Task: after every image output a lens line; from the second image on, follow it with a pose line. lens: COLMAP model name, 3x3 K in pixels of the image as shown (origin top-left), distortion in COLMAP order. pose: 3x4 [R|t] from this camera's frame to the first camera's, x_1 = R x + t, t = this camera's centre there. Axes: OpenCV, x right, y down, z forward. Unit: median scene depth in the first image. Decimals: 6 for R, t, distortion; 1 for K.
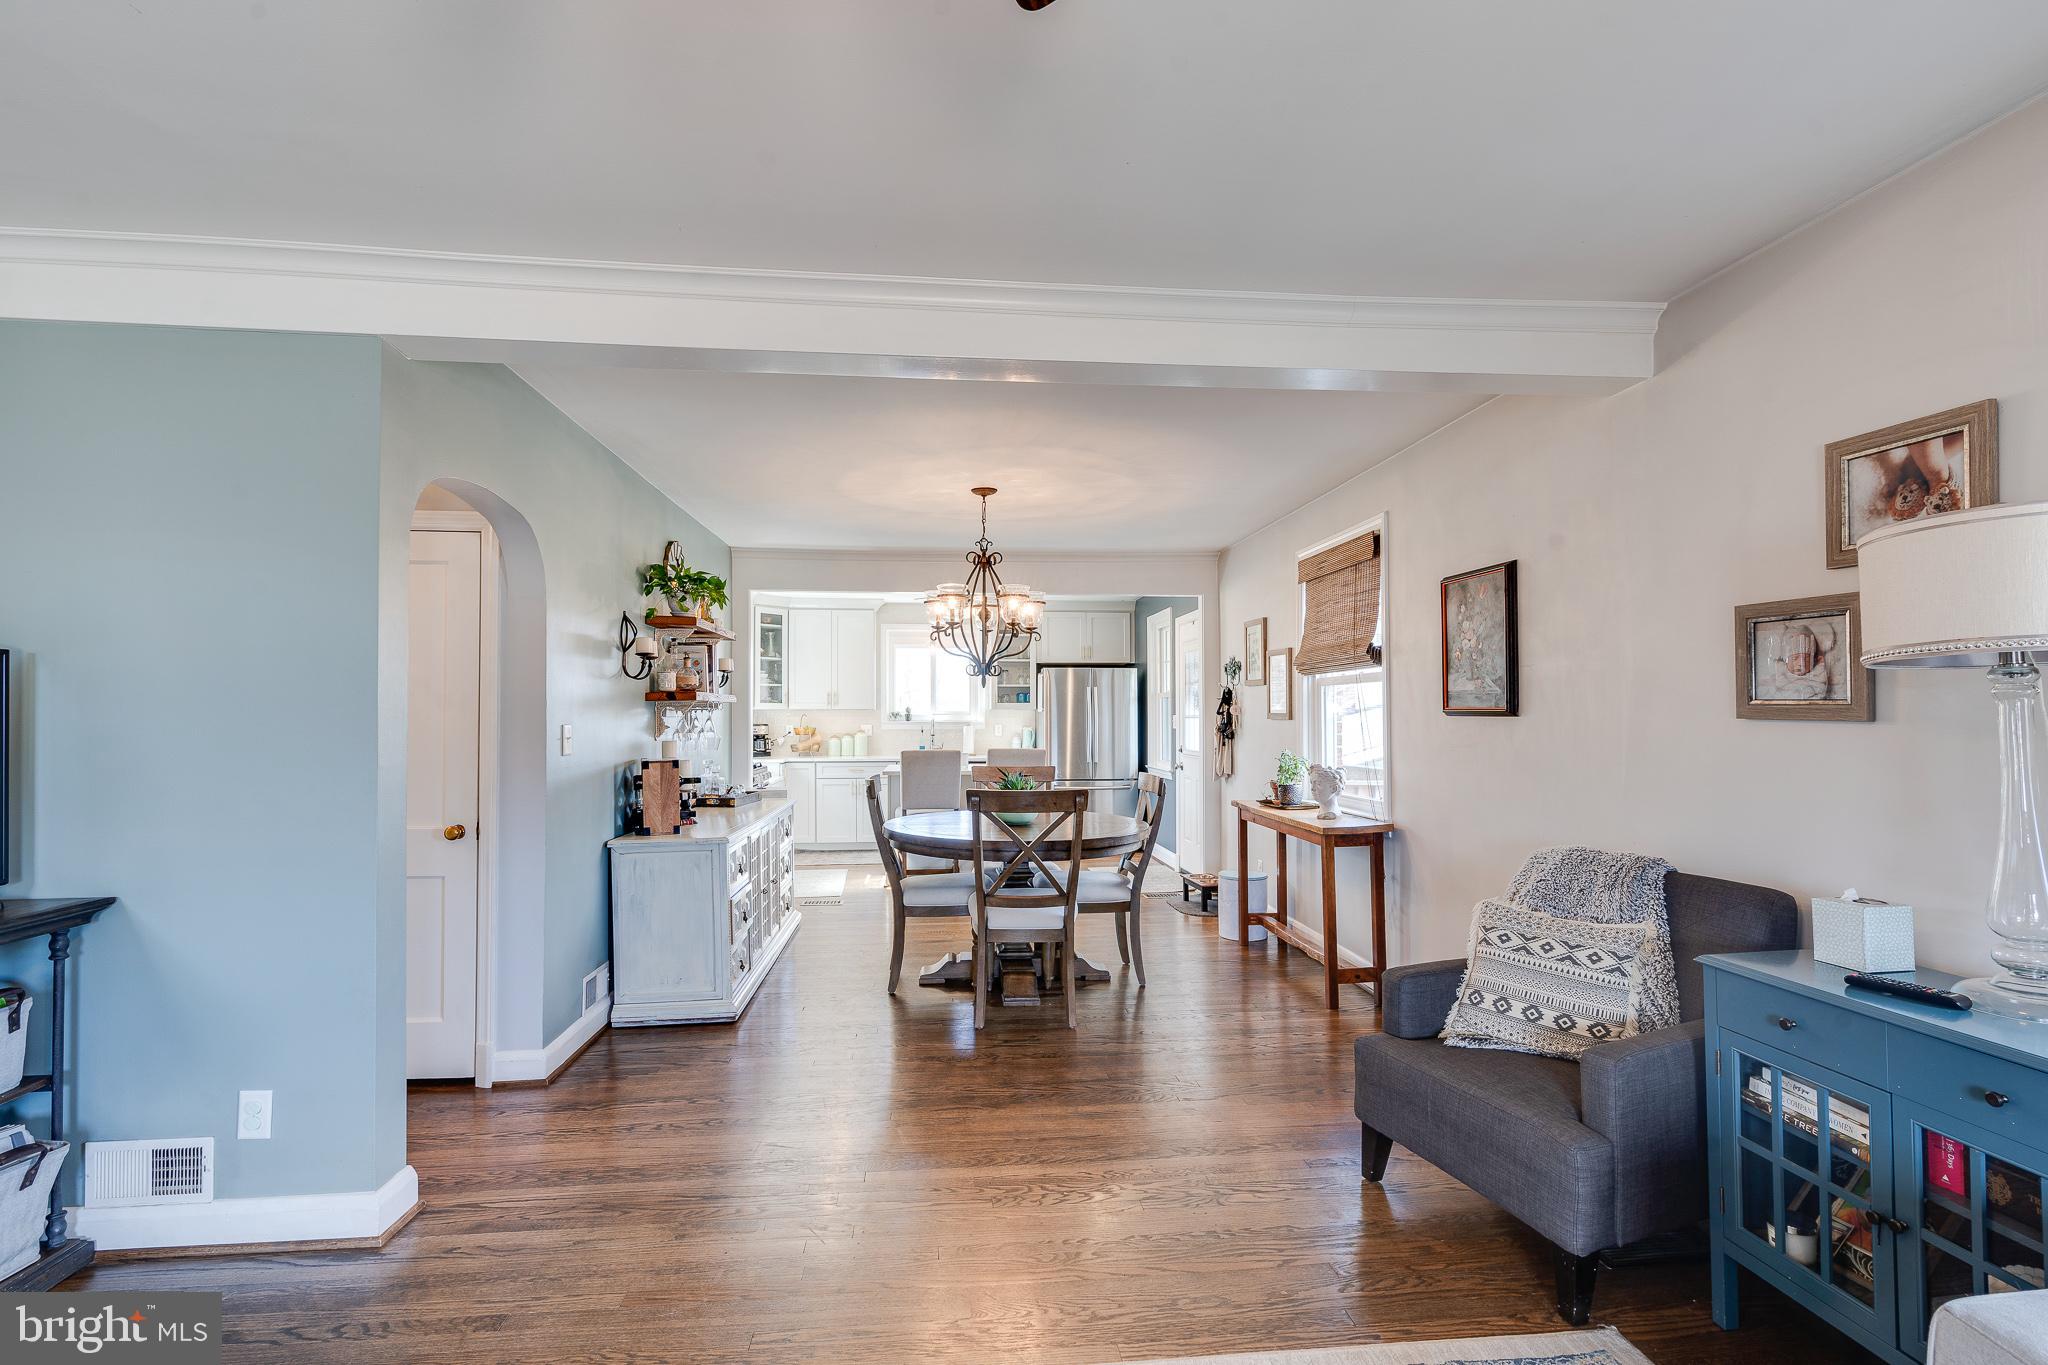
lens RADIAL K [[942.3, 0, 1024.5], [0, 942.3, 698.3], [0, 0, 1]] dist [0.001868, 0.000525]
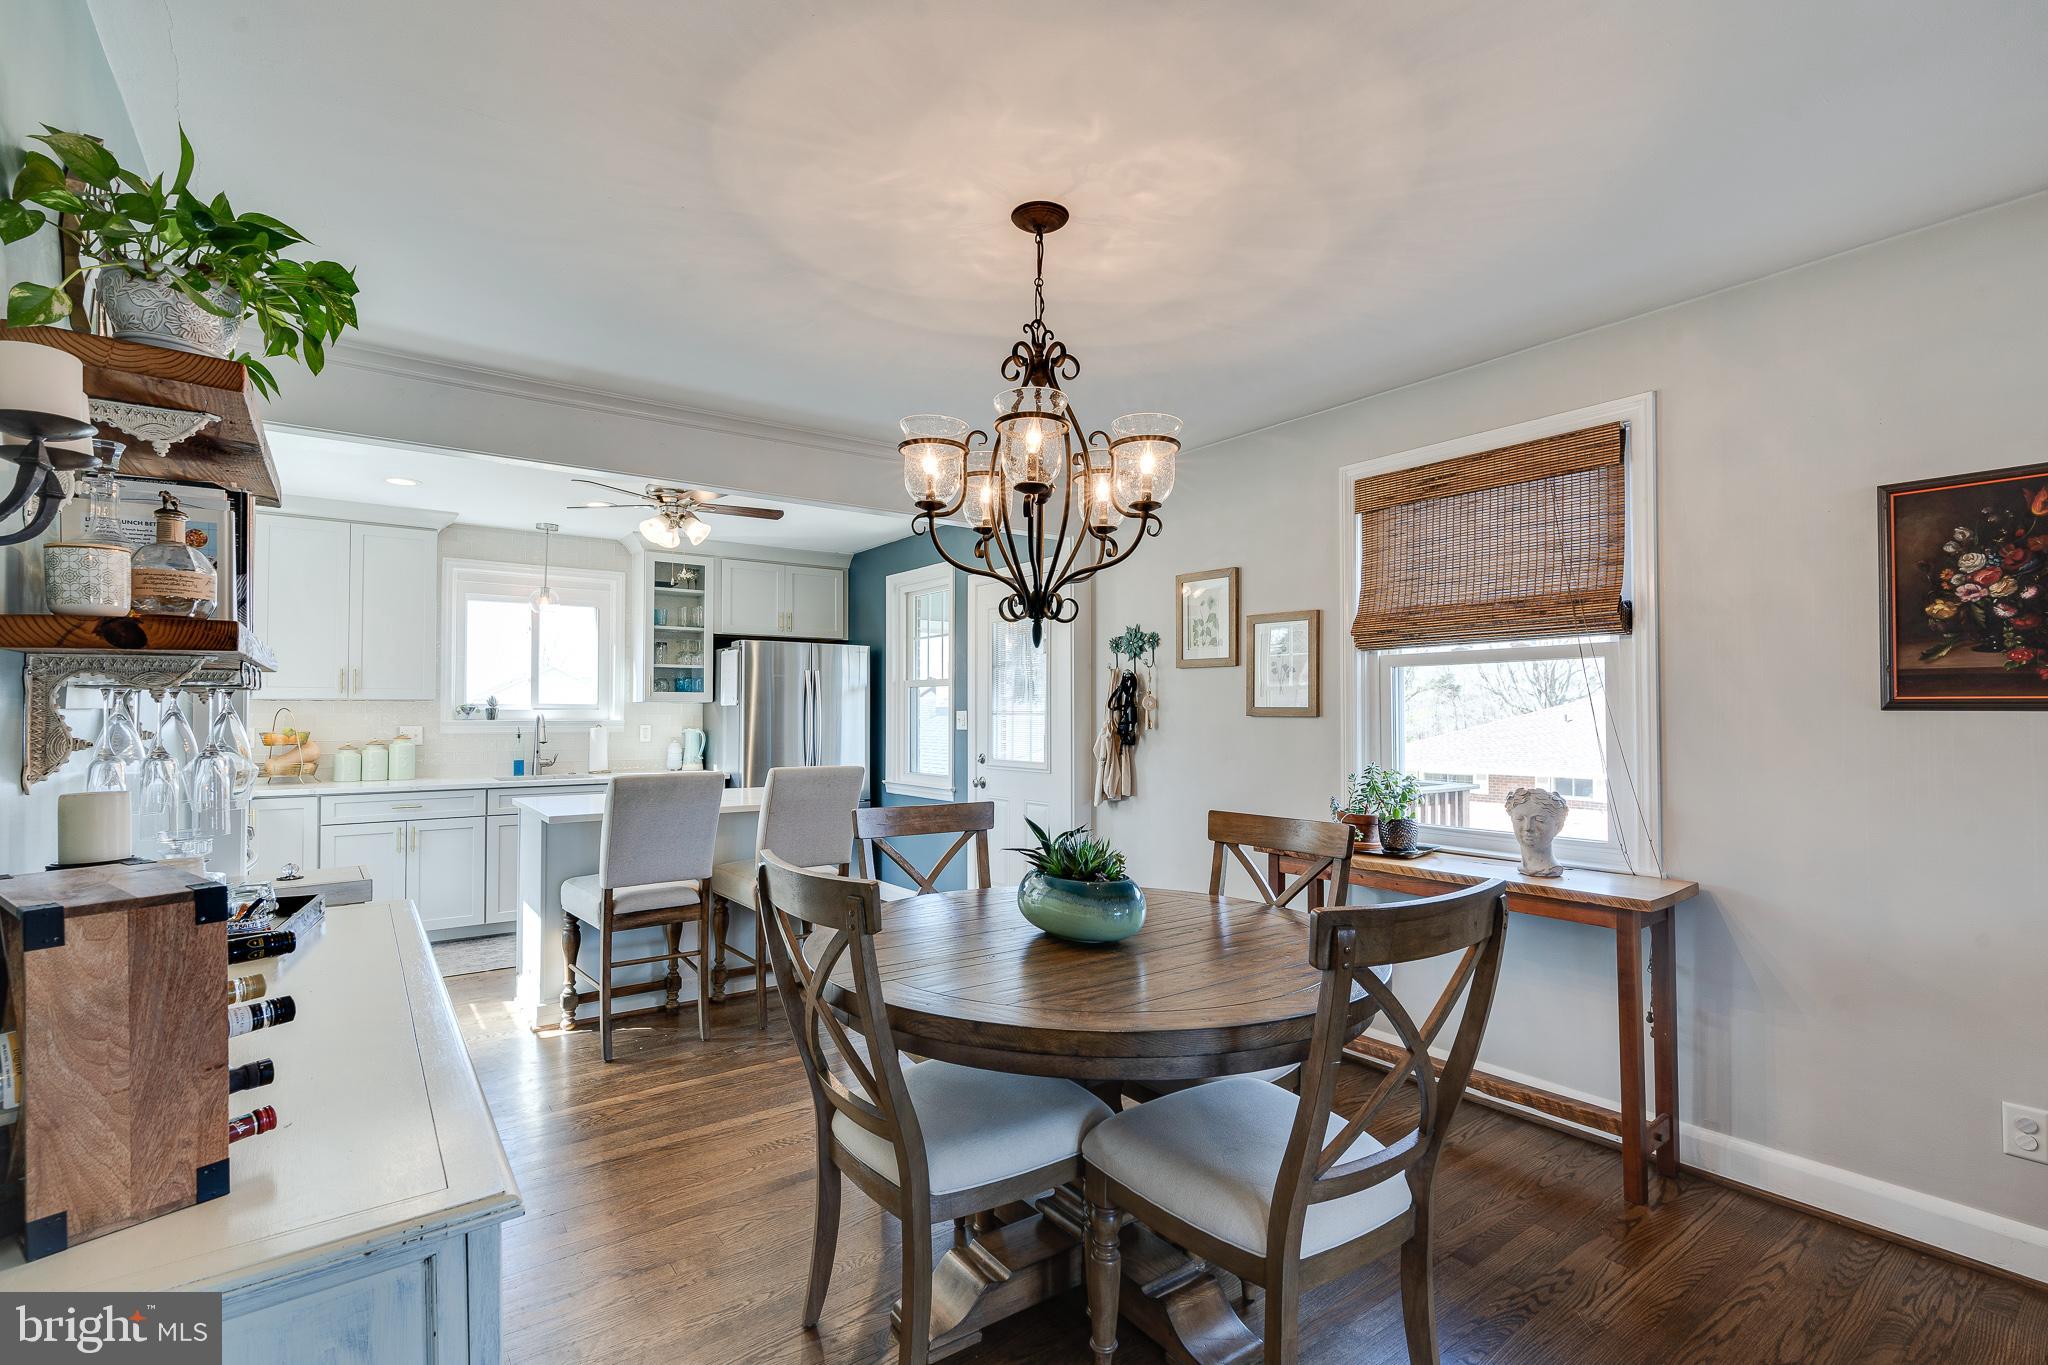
lens RADIAL K [[947.0, 0, 1024.0], [0, 947.0, 682.5], [0, 0, 1]] dist [-0.002429, -0.000088]
pose [[0.863248, 0.018445, 0.504442, -0.293953], [-0.010926, 0.999781, -0.017859, 0.015401], [-0.504661, 0.009905, 0.863261, 0.644468]]
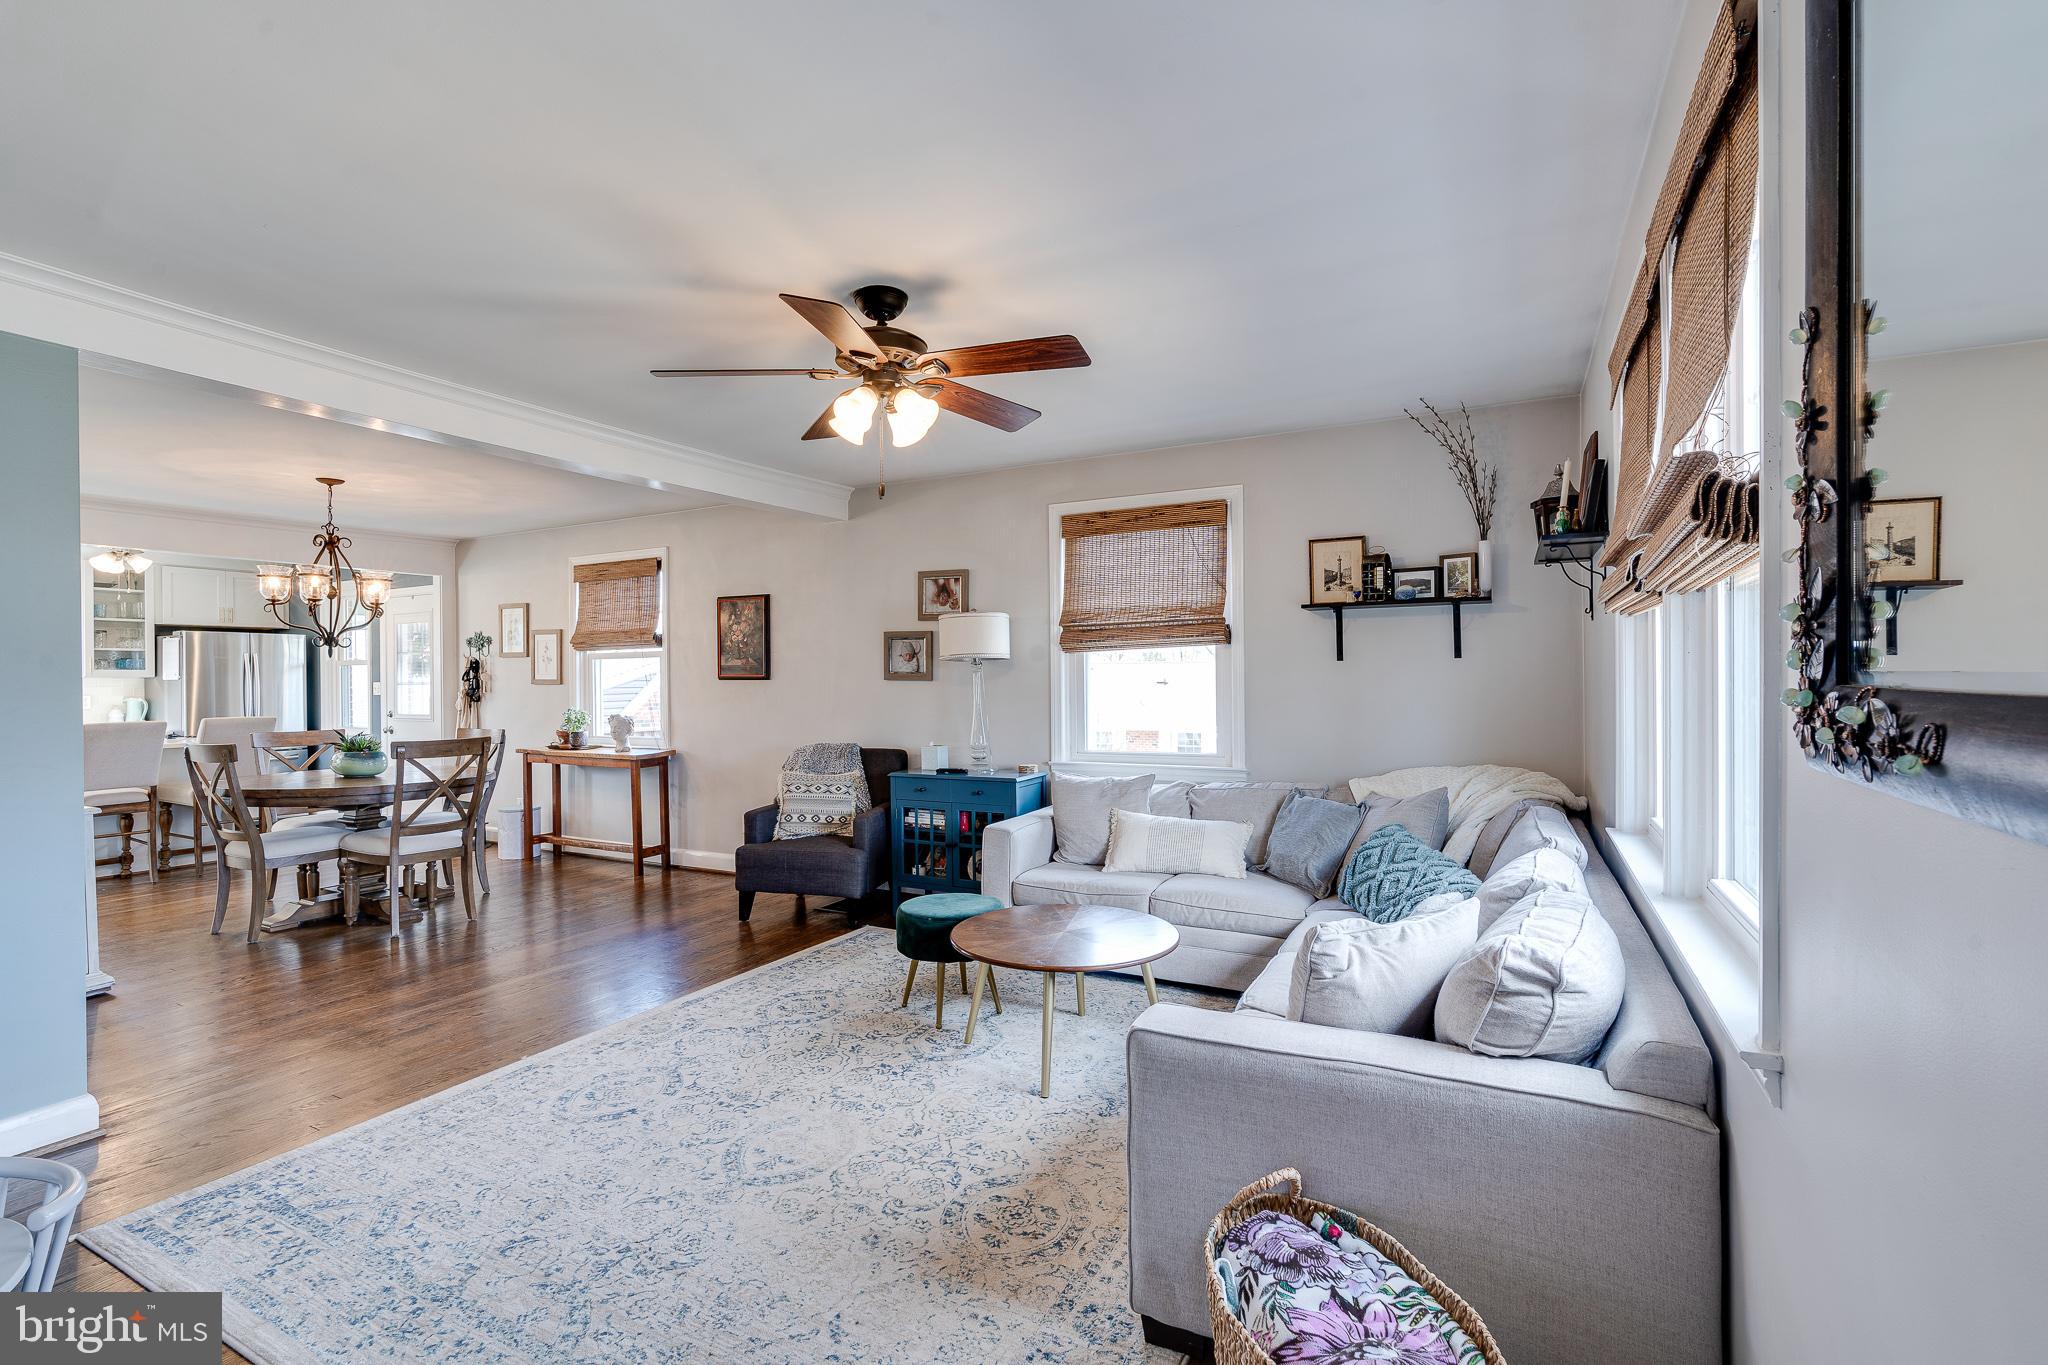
lens RADIAL K [[913.1, 0, 1025.1], [0, 913.1, 677.0], [0, 0, 1]] dist [-0.002558, -0.000412]
pose [[0.562159, -0.004136, 0.827019, -0.496880], [-0.006812, 0.999930, 0.009631, -0.004925], [-0.827001, -0.011048, 0.562091, -0.302691]]
